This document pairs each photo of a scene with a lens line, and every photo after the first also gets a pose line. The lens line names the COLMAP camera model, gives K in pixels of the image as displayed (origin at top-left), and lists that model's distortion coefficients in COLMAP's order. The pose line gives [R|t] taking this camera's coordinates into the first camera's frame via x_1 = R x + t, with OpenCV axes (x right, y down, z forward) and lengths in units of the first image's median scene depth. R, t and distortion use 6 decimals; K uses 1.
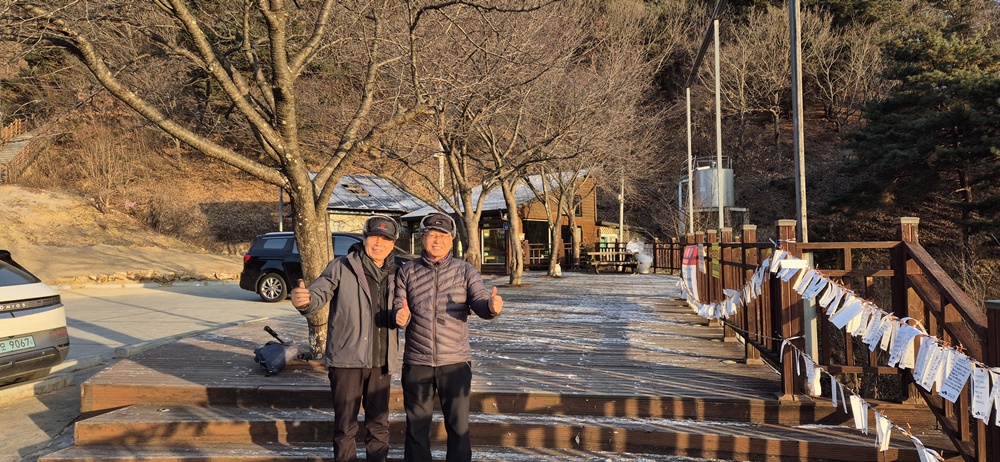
lens RADIAL K [[623.9, 0, 497.1], [0, 623.9, 231.3], [0, 0, 1]] dist [-0.011190, -0.003275]
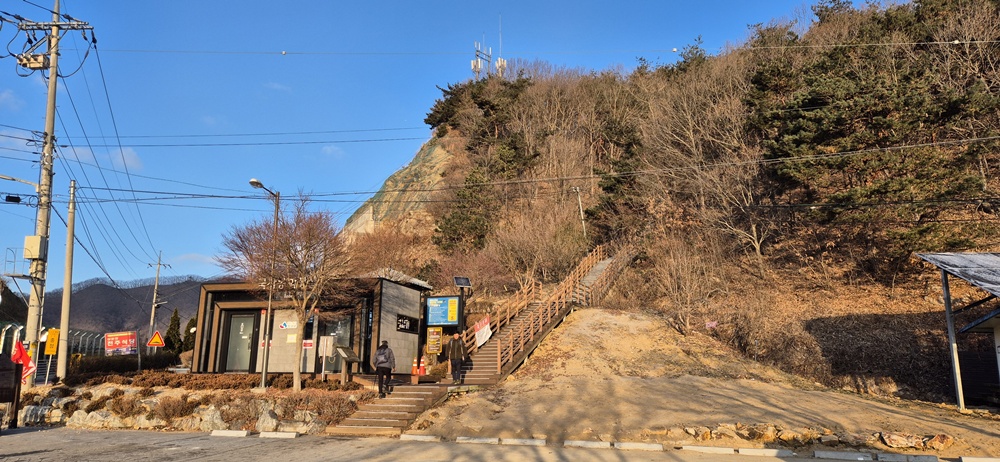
lens RADIAL K [[623.9, 0, 498.8], [0, 623.9, 233.4], [0, 0, 1]] dist [-0.011190, -0.003275]
pose [[0.676178, -0.143566, -0.722615, -0.175288], [0.003896, 0.981513, -0.191358, -0.004570], [0.736728, 0.126577, 0.664237, 0.238914]]
